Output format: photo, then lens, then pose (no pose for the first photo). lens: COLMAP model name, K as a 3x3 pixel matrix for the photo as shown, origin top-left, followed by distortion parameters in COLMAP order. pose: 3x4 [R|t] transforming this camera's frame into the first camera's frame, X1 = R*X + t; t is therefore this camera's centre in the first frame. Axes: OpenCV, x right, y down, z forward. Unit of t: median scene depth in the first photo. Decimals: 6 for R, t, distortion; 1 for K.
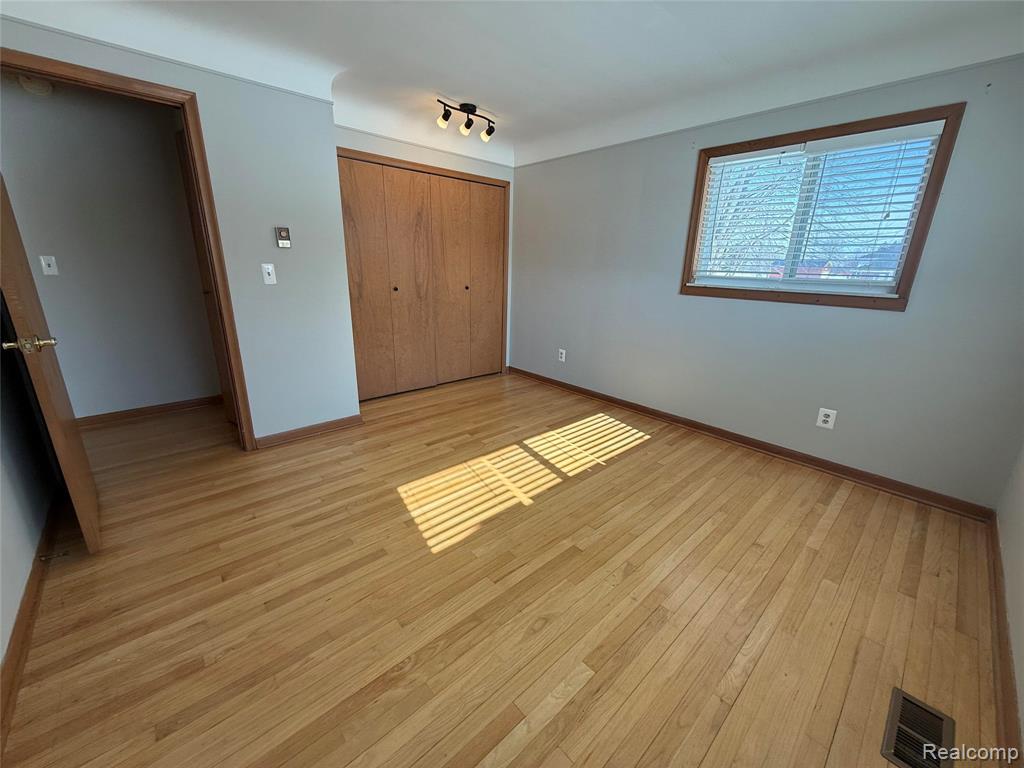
lens RADIAL K [[403.7, 0, 519.0], [0, 403.7, 384.0], [0, 0, 1]] dist [-0.004202, 0.001722]
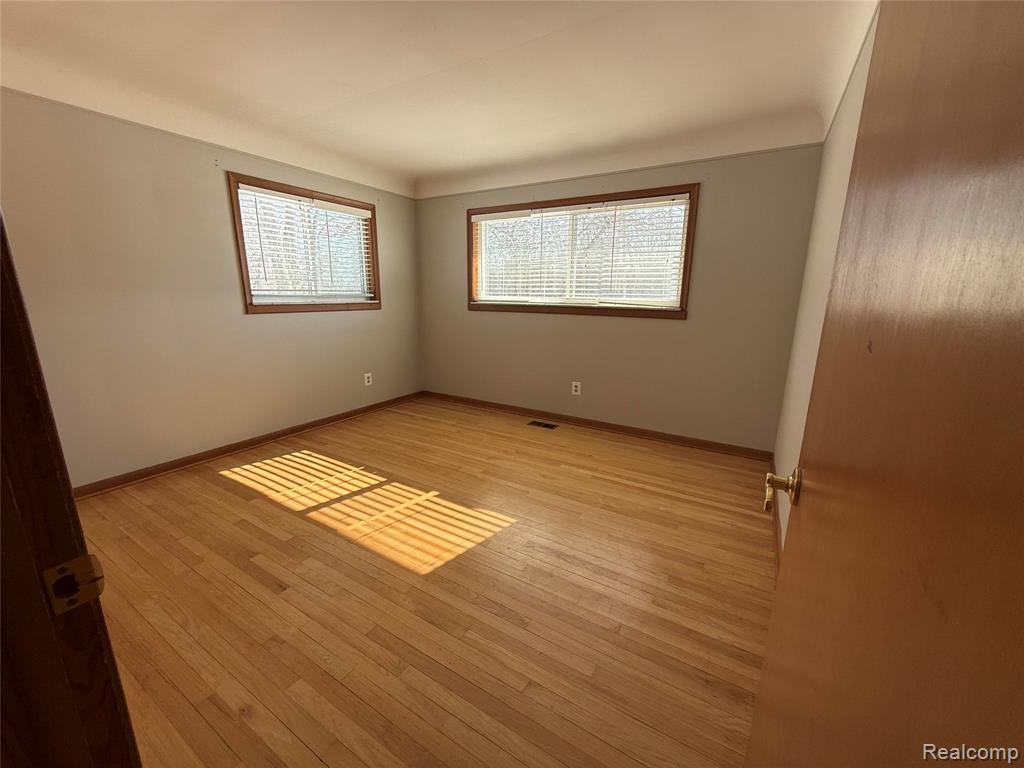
lens RADIAL K [[403.7, 0, 513.9], [0, 403.7, 384.5], [0, 0, 1]] dist [-0.004202, 0.001722]
pose [[-0.277921, -0.242946, 0.929375, -0.864719], [0.256210, 0.913695, 0.315464, -0.246994], [-0.925806, 0.325789, -0.191690, 0.754152]]
